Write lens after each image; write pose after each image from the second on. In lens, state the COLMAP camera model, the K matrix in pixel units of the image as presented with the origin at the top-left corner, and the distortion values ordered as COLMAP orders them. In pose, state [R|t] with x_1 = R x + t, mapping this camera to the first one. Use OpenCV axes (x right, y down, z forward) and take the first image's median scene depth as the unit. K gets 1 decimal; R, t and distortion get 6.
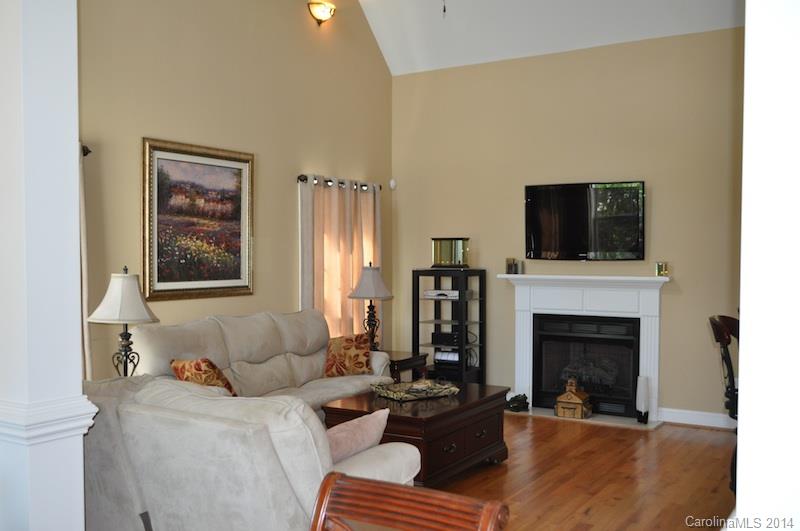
lens RADIAL K [[807.9, 0, 400.0], [0, 807.9, 265.5], [0, 0, 1]] dist [-0.026884, -0.012497]
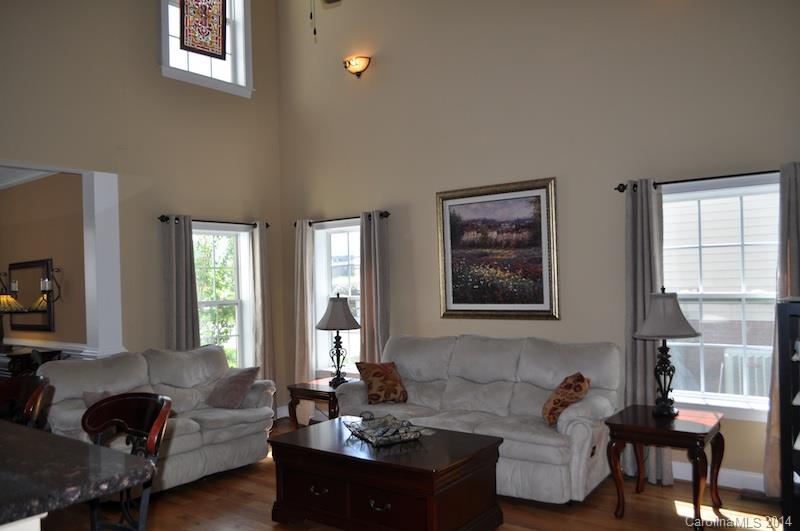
lens RADIAL K [[625.2, 0, 400.8], [0, 625.2, 275.2], [0, 0, 1]] dist [-0.005264, 0.000241]
pose [[-0.097502, -0.005345, -0.995221, 0.636148], [0.012243, 0.999903, -0.006570, -0.016800], [0.995160, -0.012826, -0.097427, 0.946022]]
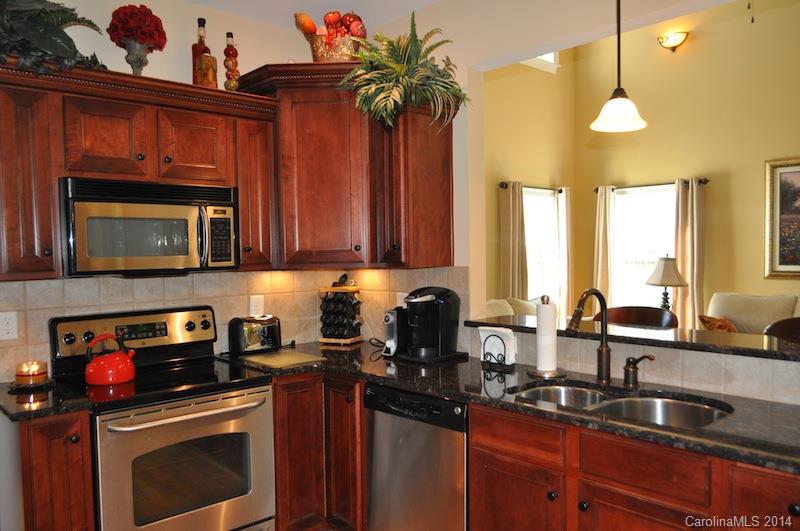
lens RADIAL K [[625.2, 0, 400.8], [0, 625.2, 275.2], [0, 0, 1]] dist [-0.005264, 0.000241]
pose [[-0.270543, 0.044672, -0.961671, 0.819656], [-0.004425, 0.998855, 0.047645, -0.008579], [0.962698, 0.017145, -0.270036, 0.625548]]
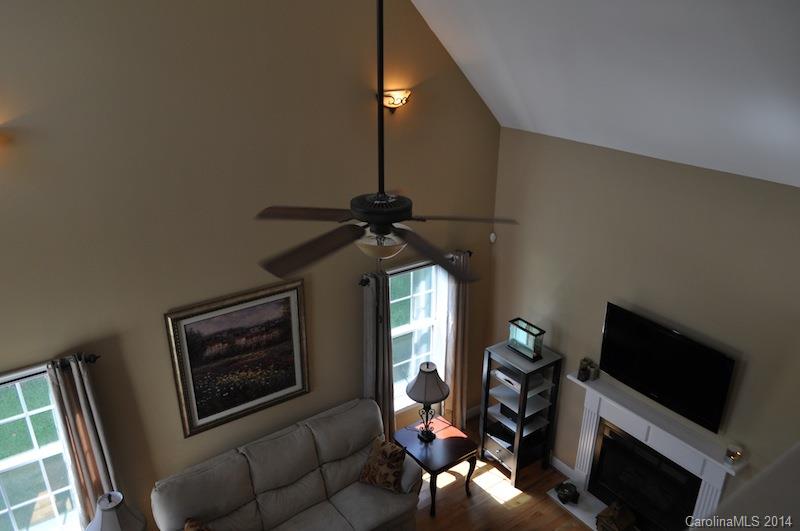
lens RADIAL K [[625.2, 0, 400.8], [0, 625.2, 275.2], [0, 0, 1]] dist [-0.005264, 0.000241]
pose [[0.916743, 0.164115, -0.364209, 0.236421], [-0.009863, 0.920735, 0.390063, -0.483581], [0.399355, -0.353995, 0.845697, 0.404799]]
